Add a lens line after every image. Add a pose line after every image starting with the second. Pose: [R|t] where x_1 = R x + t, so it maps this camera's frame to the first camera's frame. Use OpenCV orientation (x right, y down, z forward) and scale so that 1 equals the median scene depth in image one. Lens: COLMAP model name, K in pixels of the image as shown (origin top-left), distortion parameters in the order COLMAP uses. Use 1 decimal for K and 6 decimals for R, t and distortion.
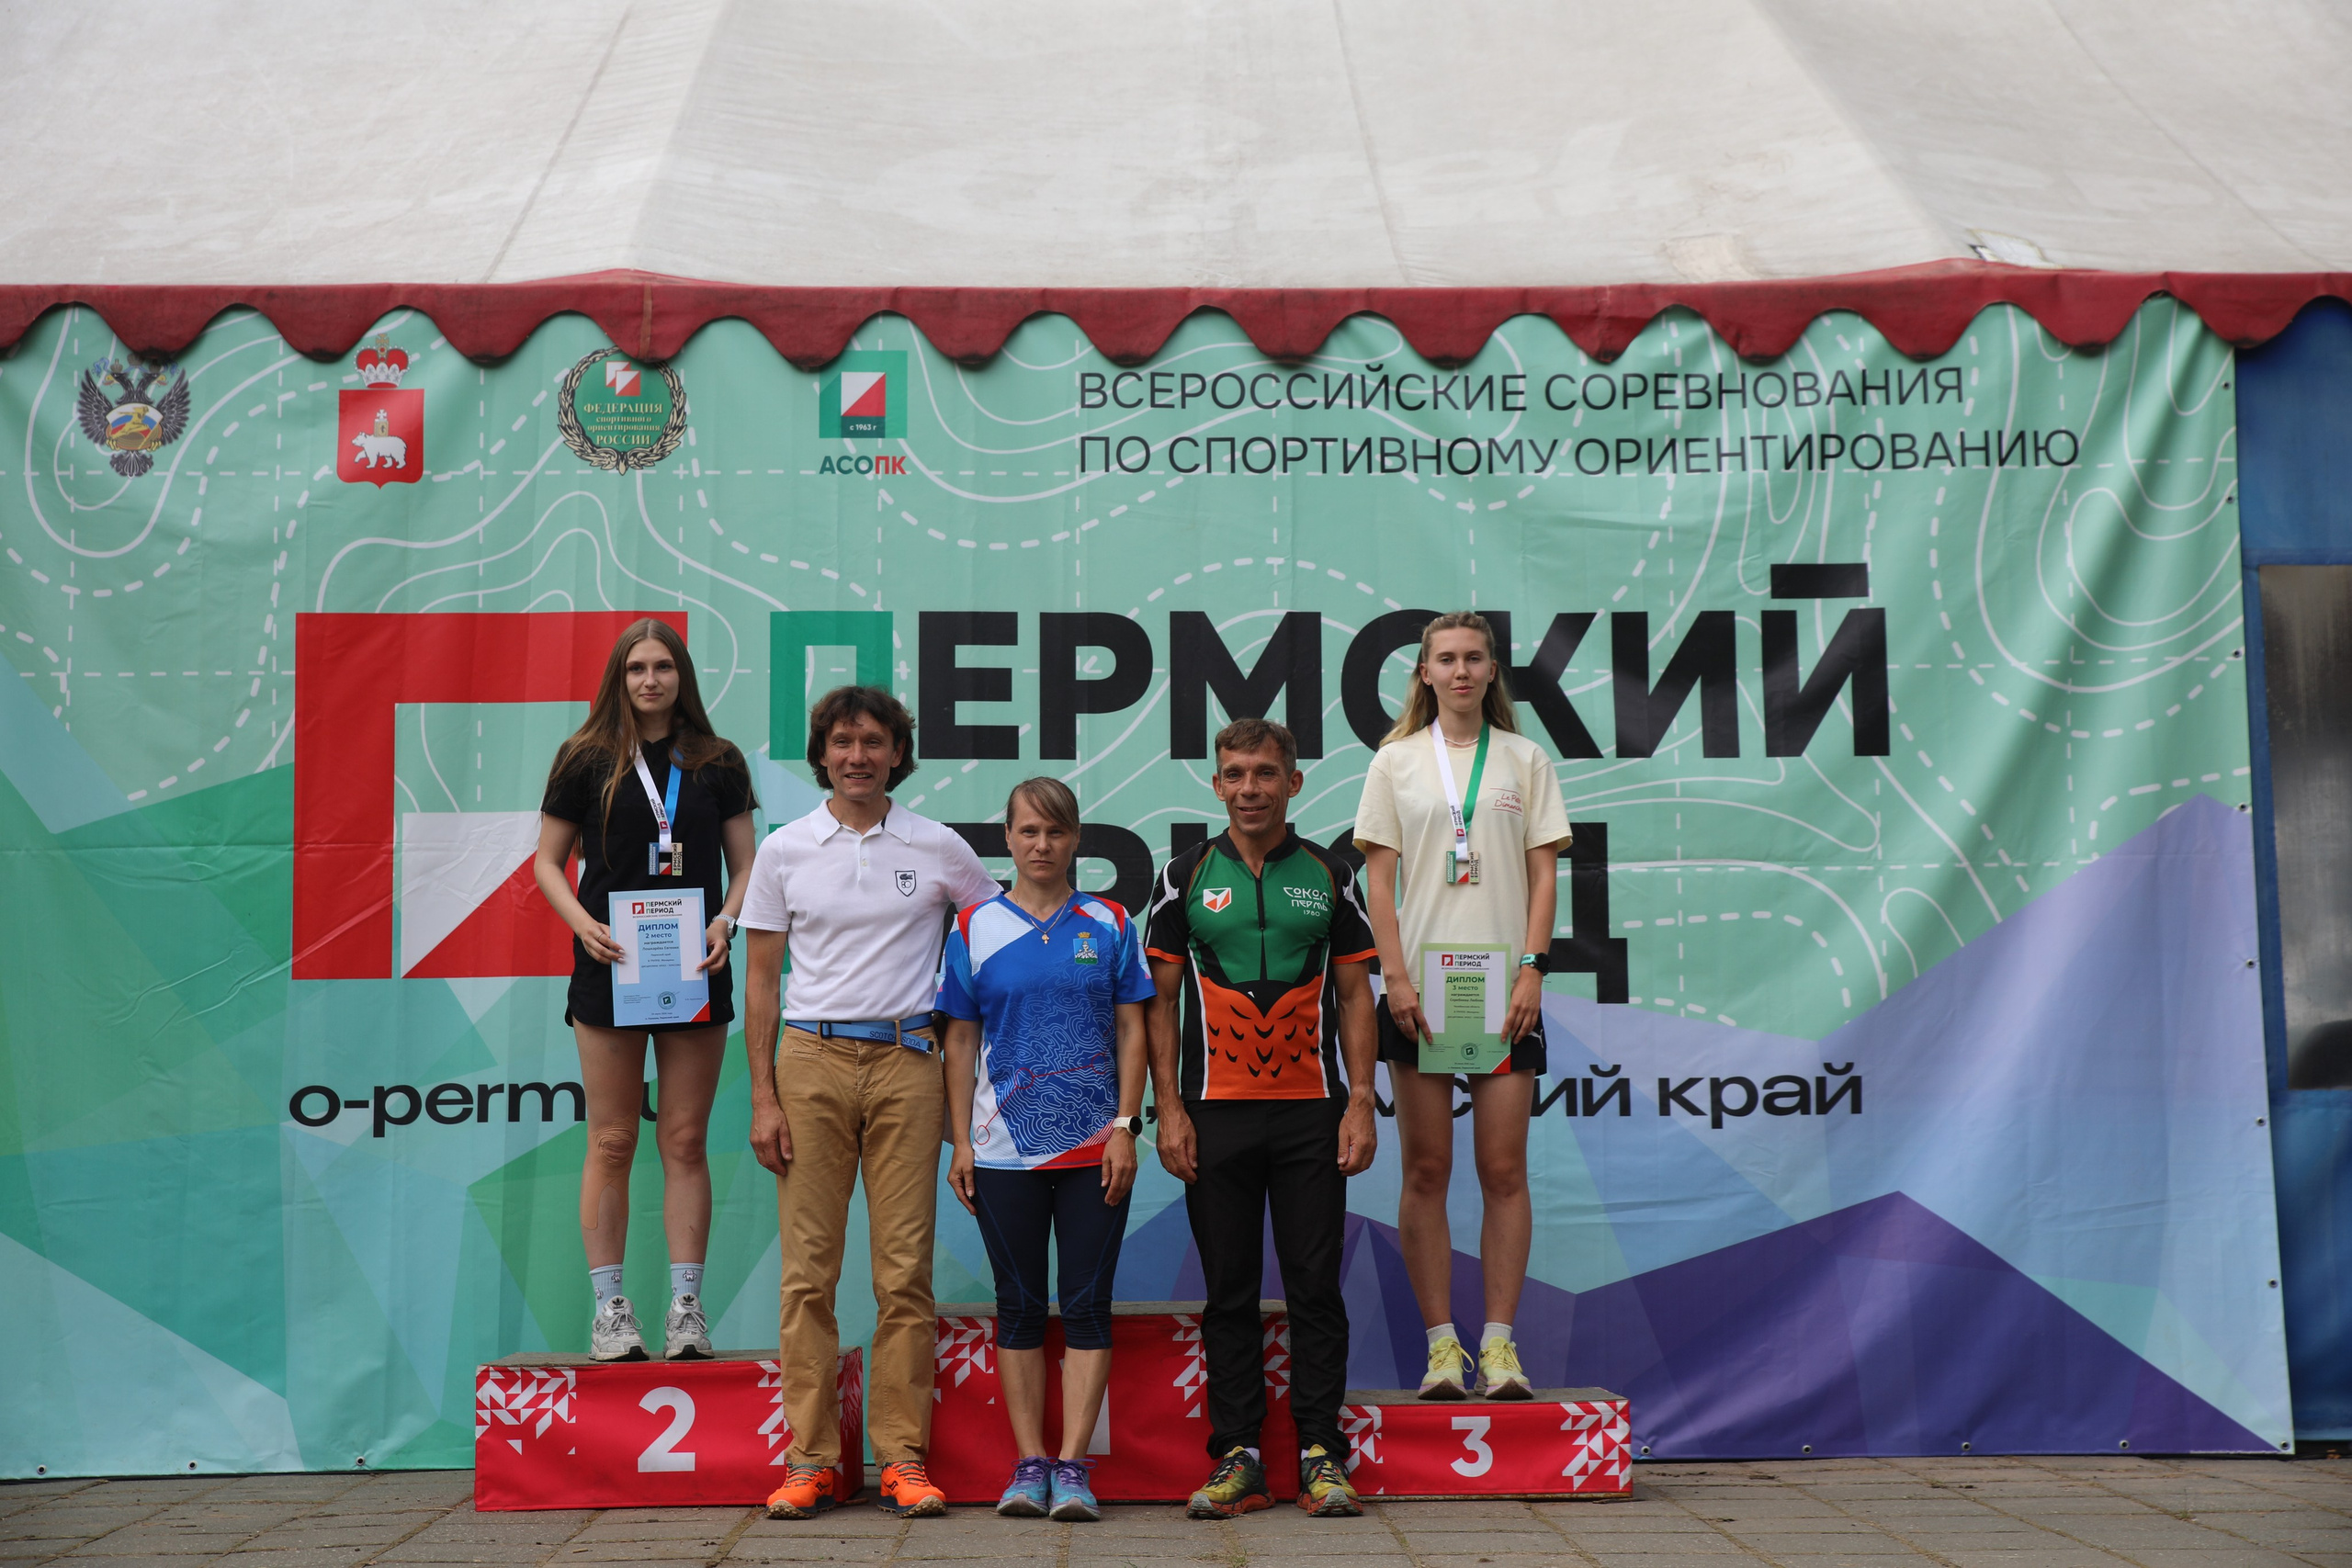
lens RADIAL K [[3860.7, 0, 1178.5], [0, 3860.7, 769.3], [0, 0, 1]] dist [0.163849, 0.093641]
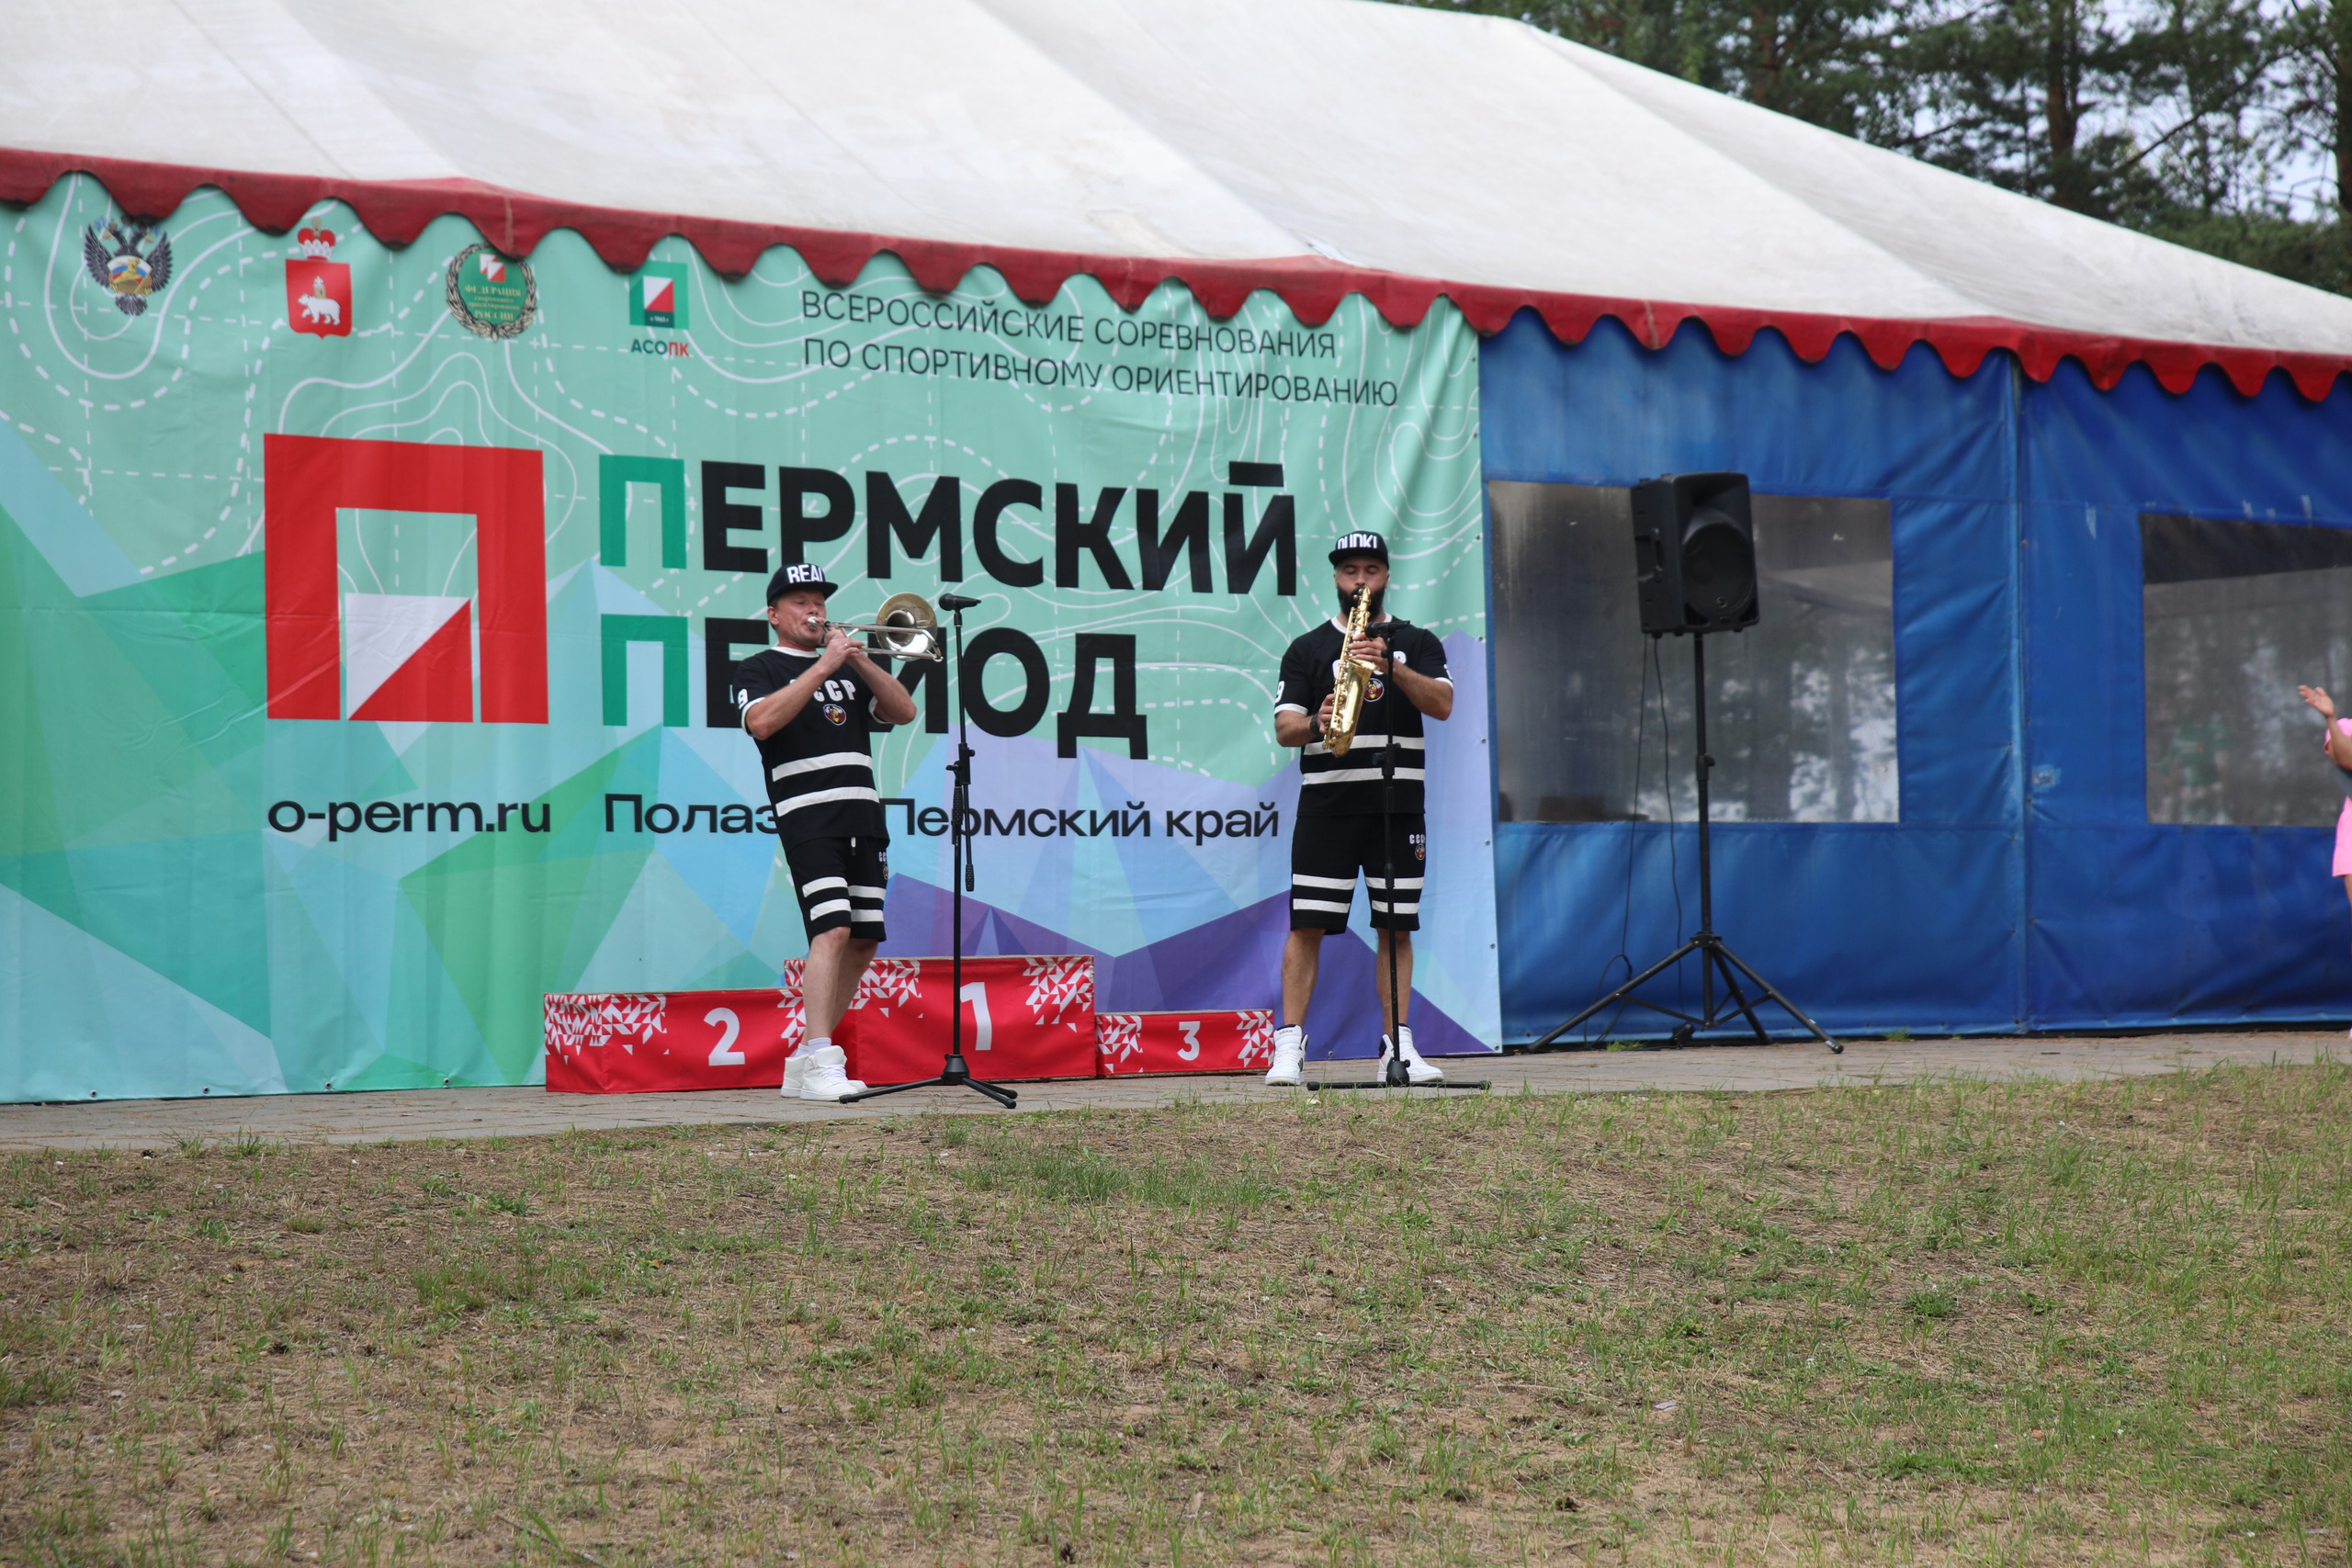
lens RADIAL K [[4563.0, 0, 1177.5], [0, 4563.0, 825.1], [0, 0, 1]] dist [0.233490, 0.546342]
pose [[0.842511, 0.011996, 0.538546, -0.785506], [-0.044280, 0.997911, 0.047043, 0.003677], [-0.536857, -0.063481, 0.841282, -0.444260]]
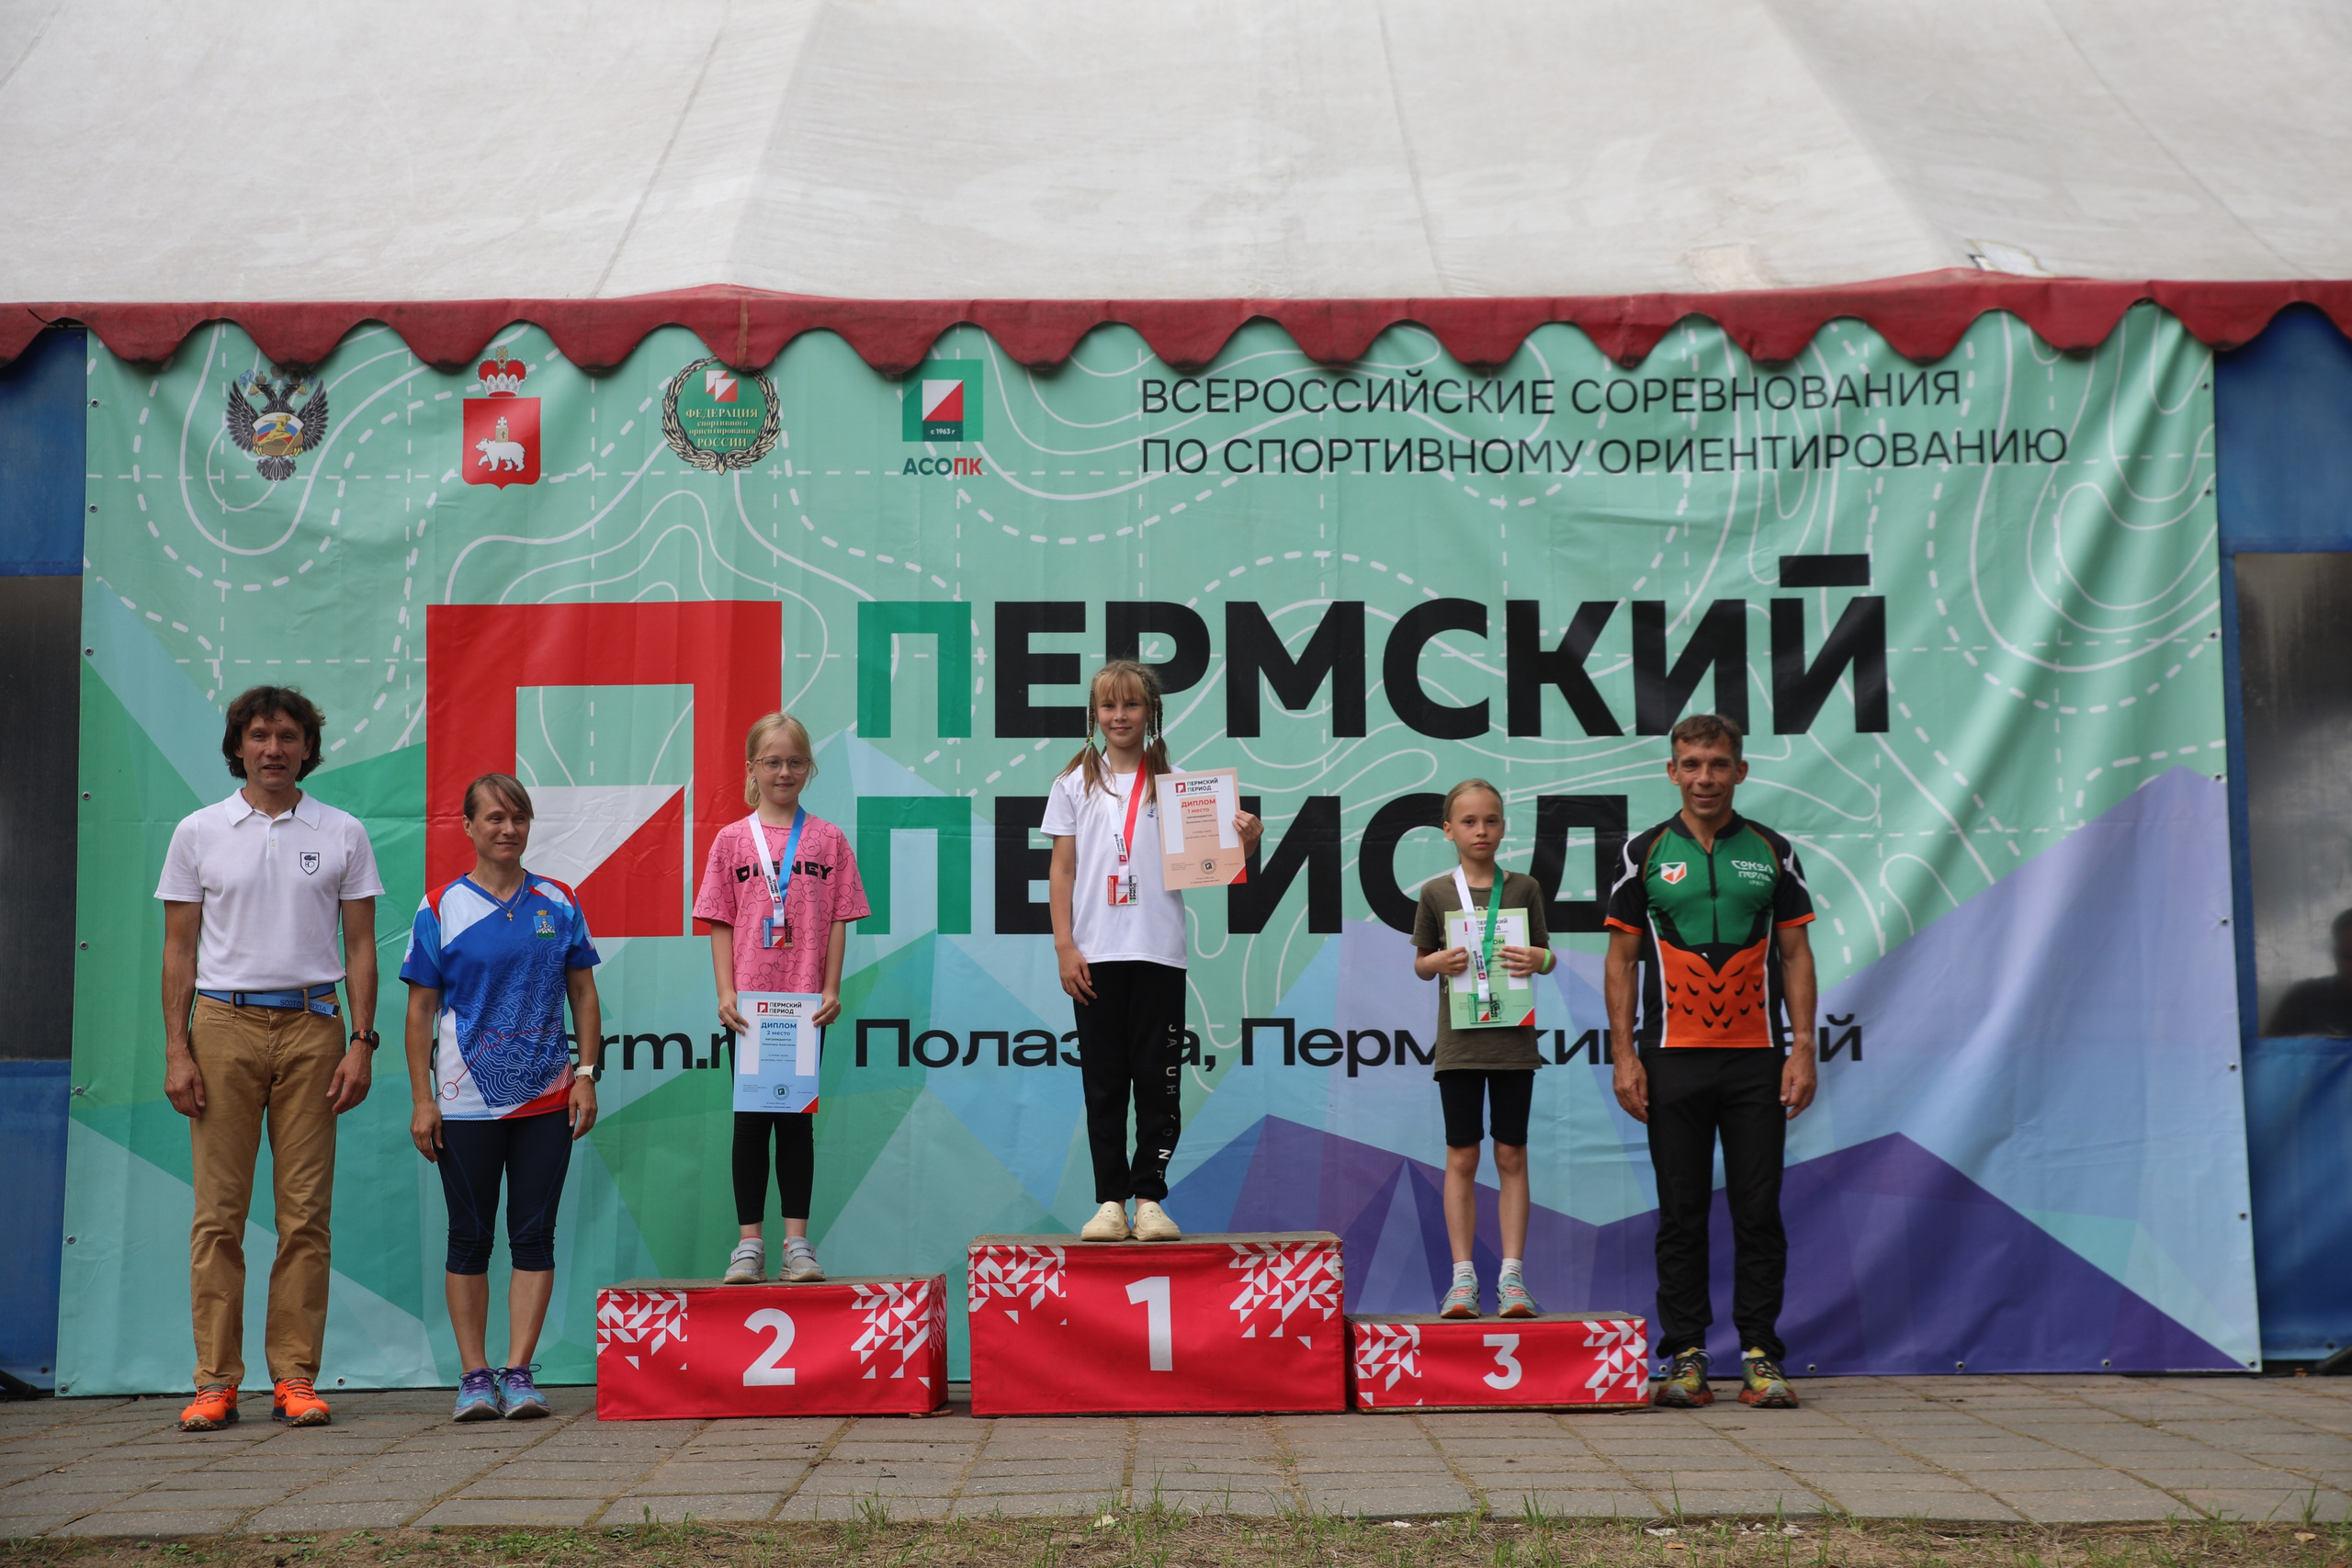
lens RADIAL K [[3790.1, 0, 1175.7], [0, 3790.1, 812.1], [0, 0, 1]] dist [0.156004, 0.075135]
pose [[0.999879, -0.001990, -0.015448, 0.000144], [0.002345, 0.999733, 0.022970, -0.005895], [0.015399, -0.023003, 0.999617, -0.066909]]
